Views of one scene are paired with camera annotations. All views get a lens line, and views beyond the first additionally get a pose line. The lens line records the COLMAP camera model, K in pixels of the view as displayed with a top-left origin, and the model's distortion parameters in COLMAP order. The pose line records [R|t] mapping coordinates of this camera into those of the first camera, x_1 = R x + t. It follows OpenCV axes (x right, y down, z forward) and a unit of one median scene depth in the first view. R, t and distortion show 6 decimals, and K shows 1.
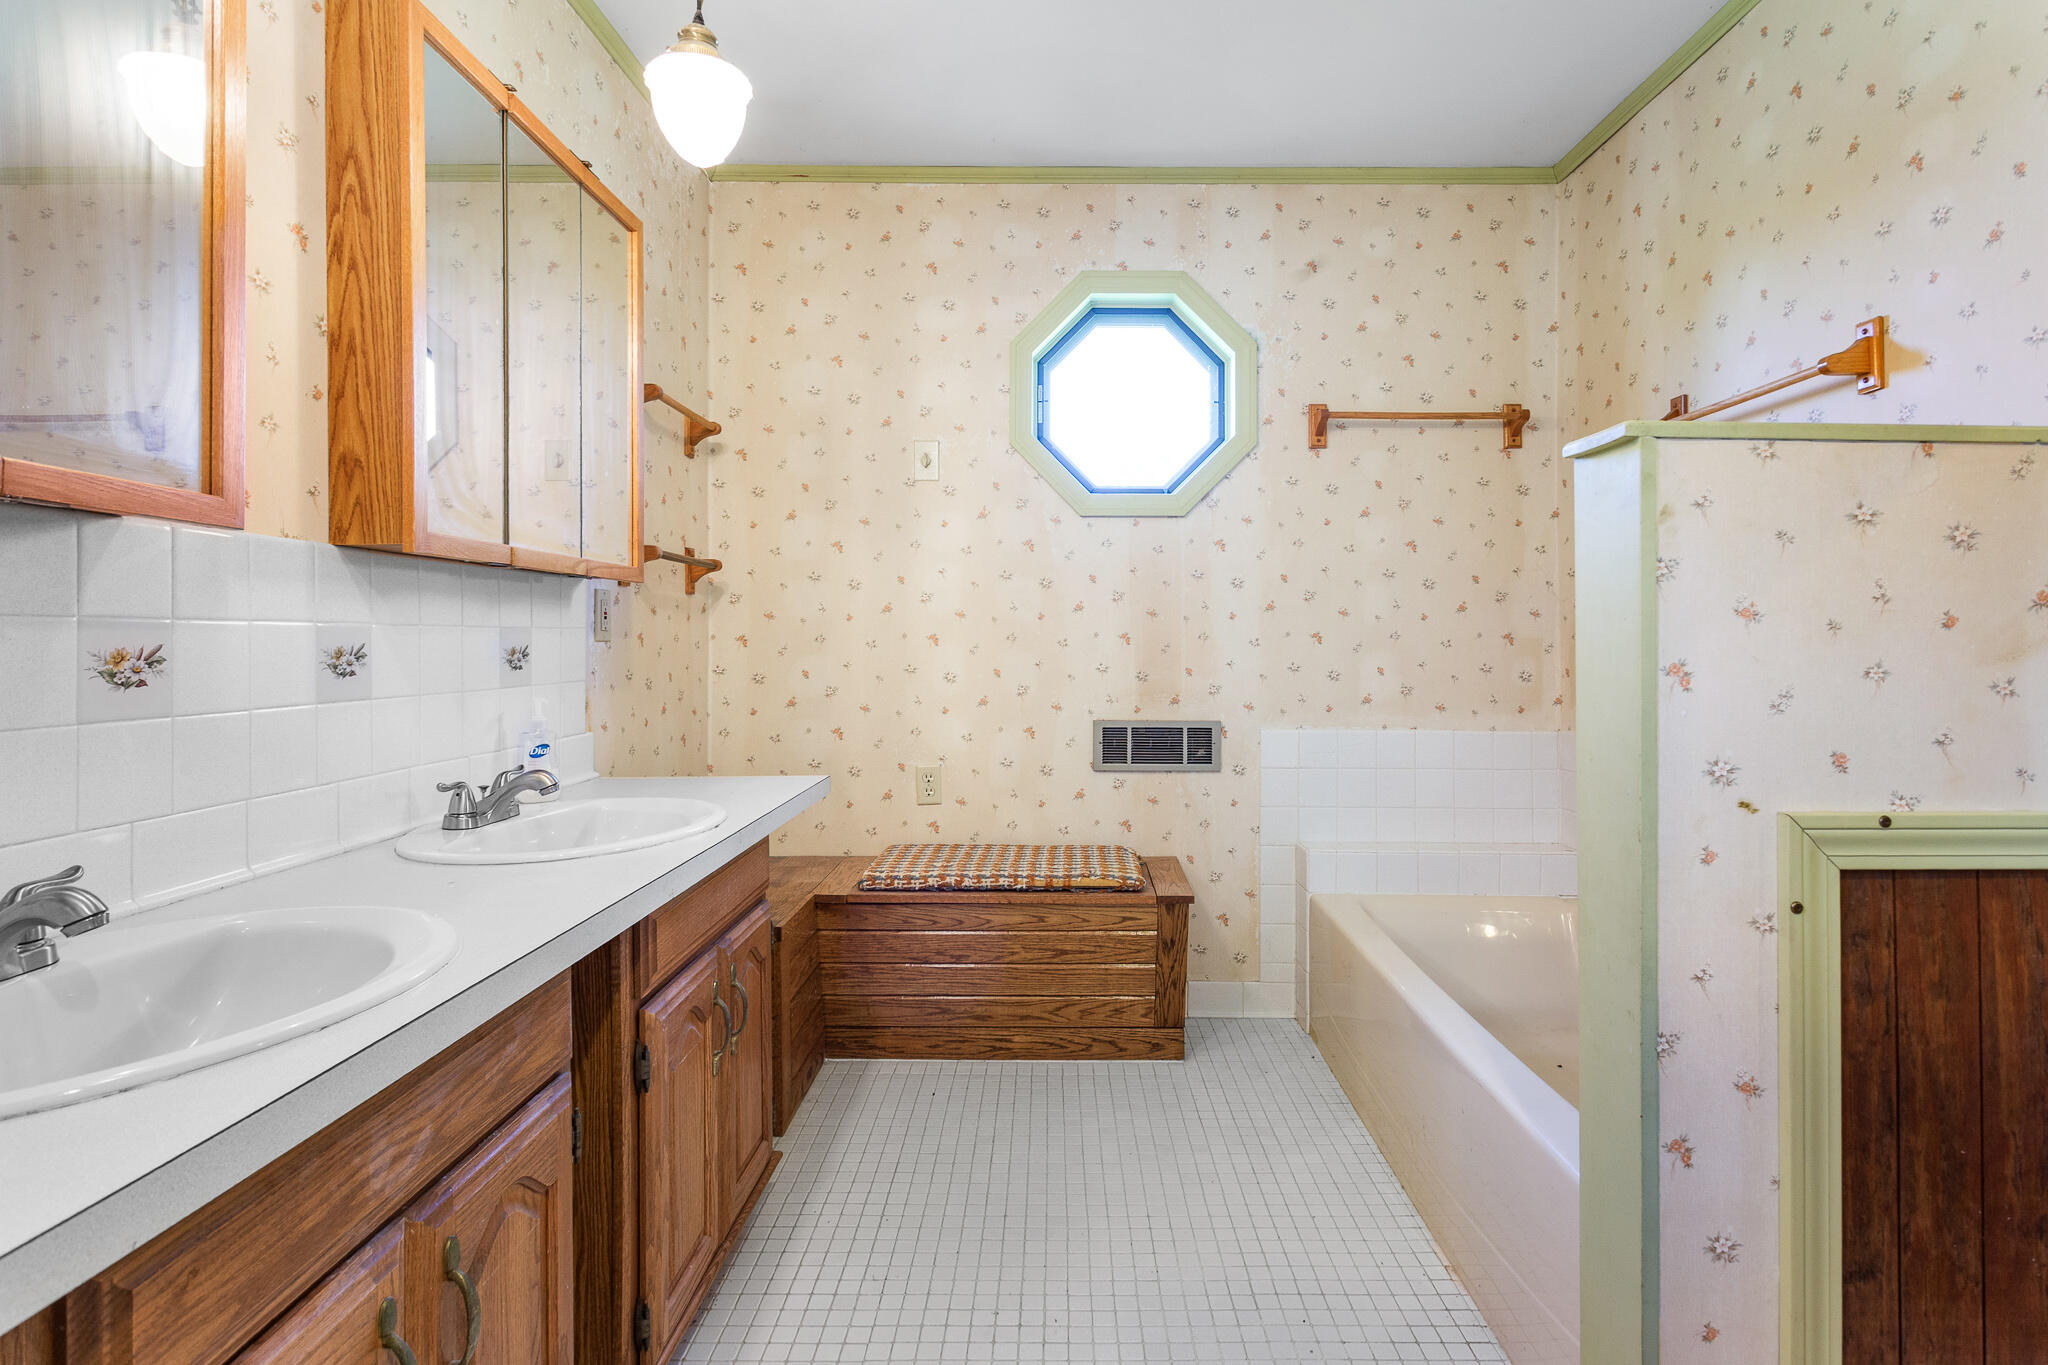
lens RADIAL K [[993.8, 0, 1051.0], [0, 993.8, 648.6], [0, 0, 1]] dist [-0.003814, 0.001988]
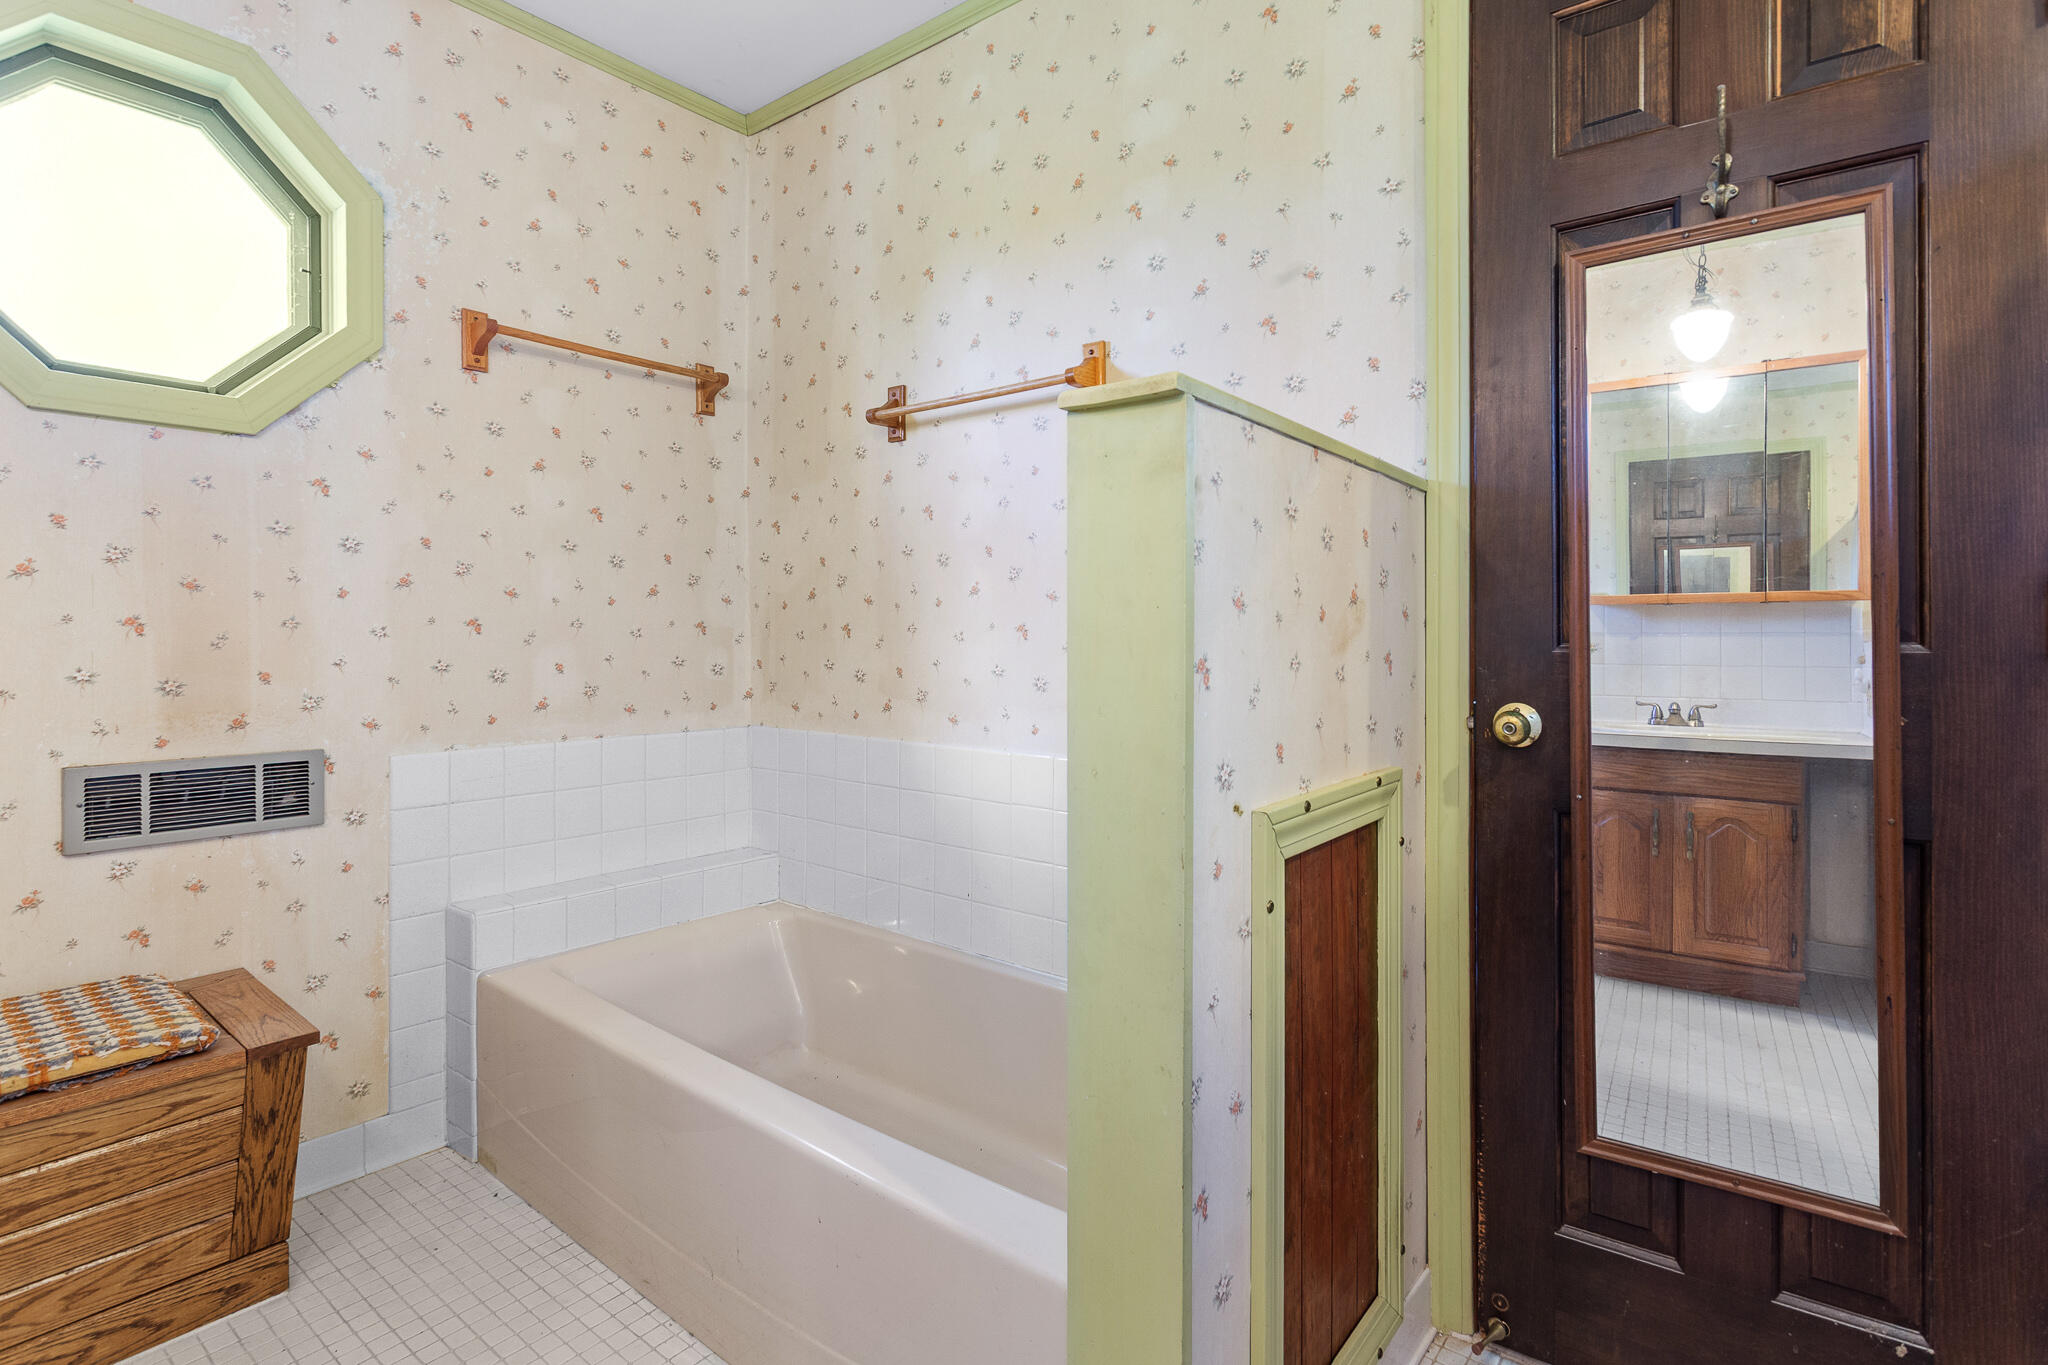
lens RADIAL K [[993.8, 0, 1008.4], [0, 993.8, 645.2], [0, 0, 1]] dist [-0.003814, 0.001988]
pose [[0.625470, -0.010399, 0.780179, -0.064423], [0.003680, 0.999939, 0.010378, -0.002659], [-0.780239, -0.003620, 0.625471, 0.228673]]
